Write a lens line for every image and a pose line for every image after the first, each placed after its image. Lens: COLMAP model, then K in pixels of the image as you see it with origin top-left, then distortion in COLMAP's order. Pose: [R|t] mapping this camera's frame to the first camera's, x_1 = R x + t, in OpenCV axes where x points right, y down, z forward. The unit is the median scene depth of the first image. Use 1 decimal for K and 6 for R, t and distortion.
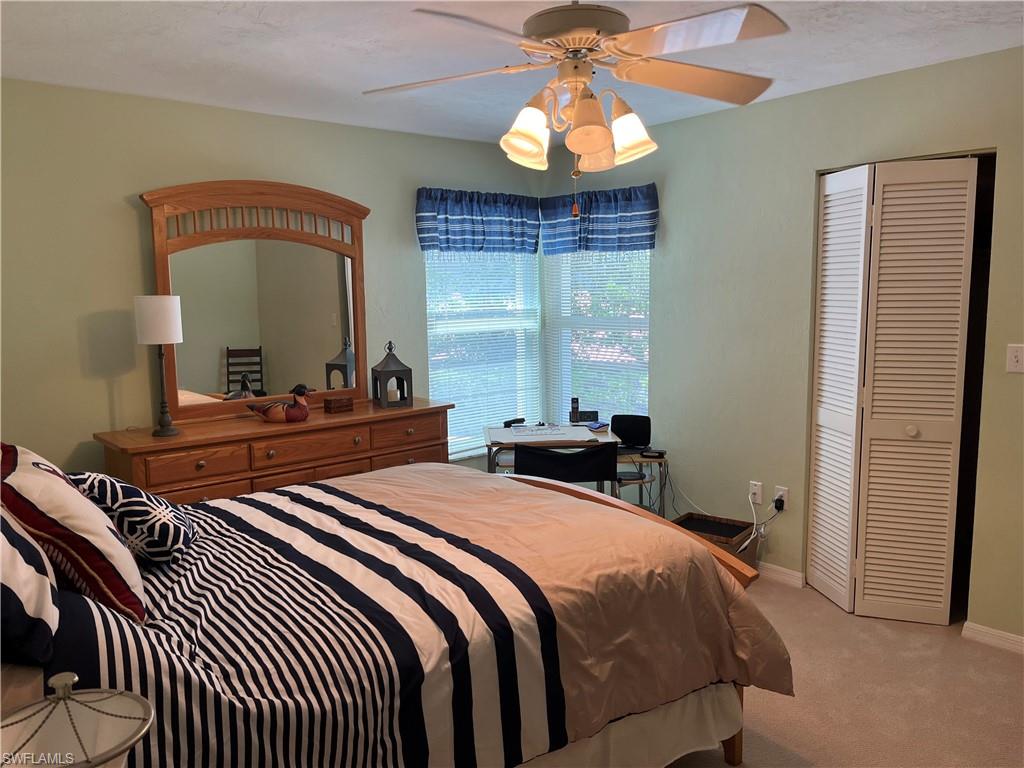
lens RADIAL K [[782.5, 0, 508.7], [0, 782.5, 381.8], [0, 0, 1]] dist [0.057504, -0.085529]
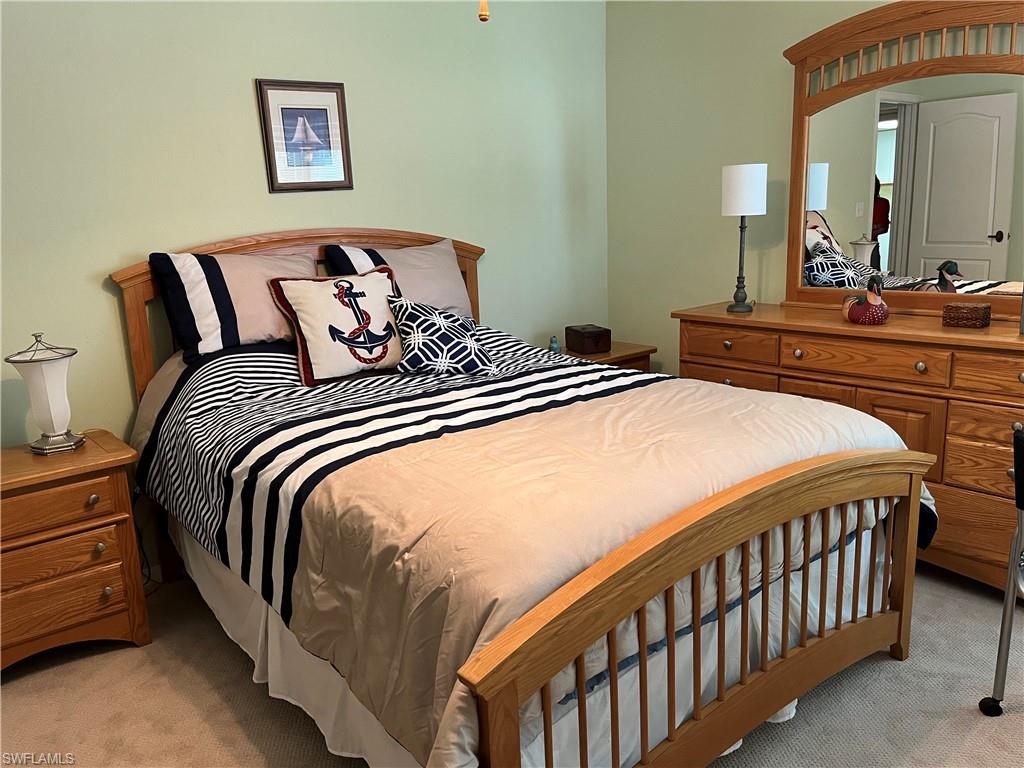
lens RADIAL K [[782.5, 0, 507.6], [0, 782.5, 387.9], [0, 0, 1]] dist [0.057504, -0.085529]
pose [[-0.004094, 0.233175, -0.972426, 0.553634], [-0.078459, 0.969362, 0.232770, -0.045684], [0.996909, 0.077249, 0.014326, 0.718401]]
